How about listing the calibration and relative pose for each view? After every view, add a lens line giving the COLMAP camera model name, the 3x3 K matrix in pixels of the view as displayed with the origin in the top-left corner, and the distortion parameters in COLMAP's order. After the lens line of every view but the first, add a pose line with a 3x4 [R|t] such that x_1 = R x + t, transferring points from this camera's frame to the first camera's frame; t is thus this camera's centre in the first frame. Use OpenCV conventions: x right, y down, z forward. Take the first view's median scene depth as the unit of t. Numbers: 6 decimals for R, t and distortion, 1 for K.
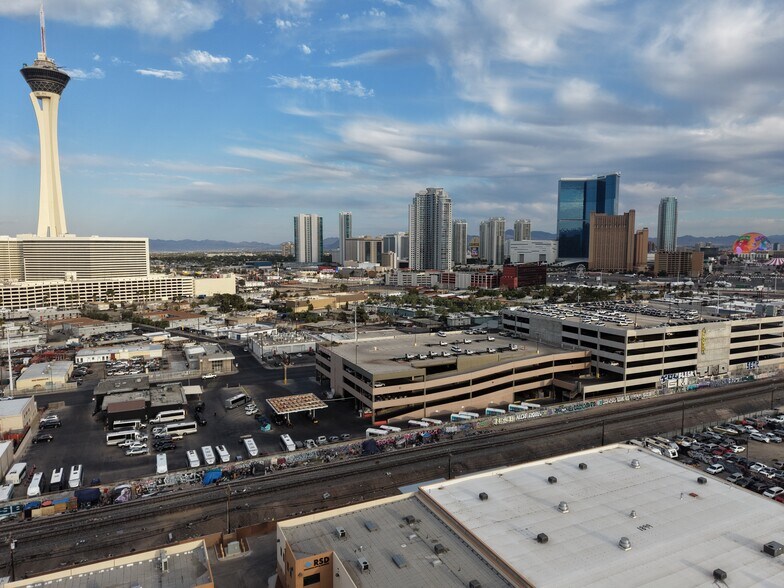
lens RADIAL K [[519.5, 0, 394.3], [0, 519.5, 309.2], [0, 0, 1]] dist [0.032458, -0.030290]
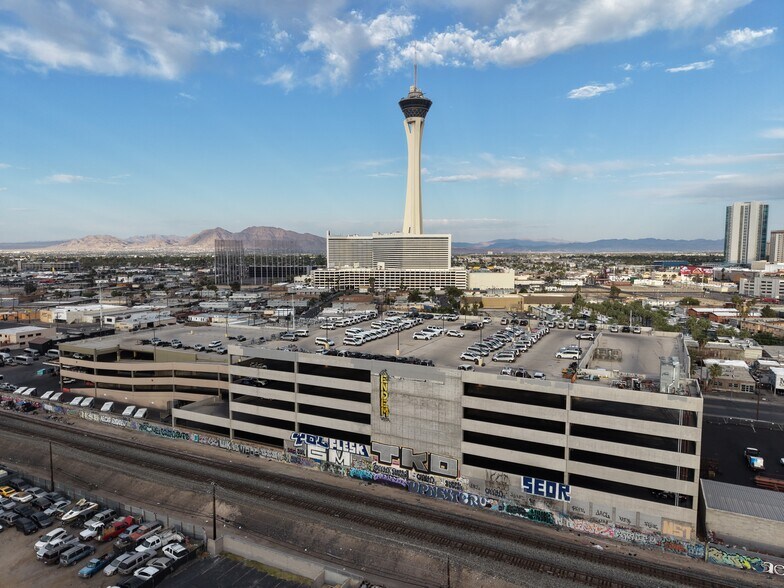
lens RADIAL K [[524.4, 0, 392.0], [0, 524.4, 294.0], [0, 0, 1]] dist [0.030277, -0.027509]
pose [[0.619541, 0.070873, -0.781758, 0.929662], [-0.094180, 0.995433, 0.015607, -0.045680], [0.779294, 0.063957, 0.623386, 0.623103]]
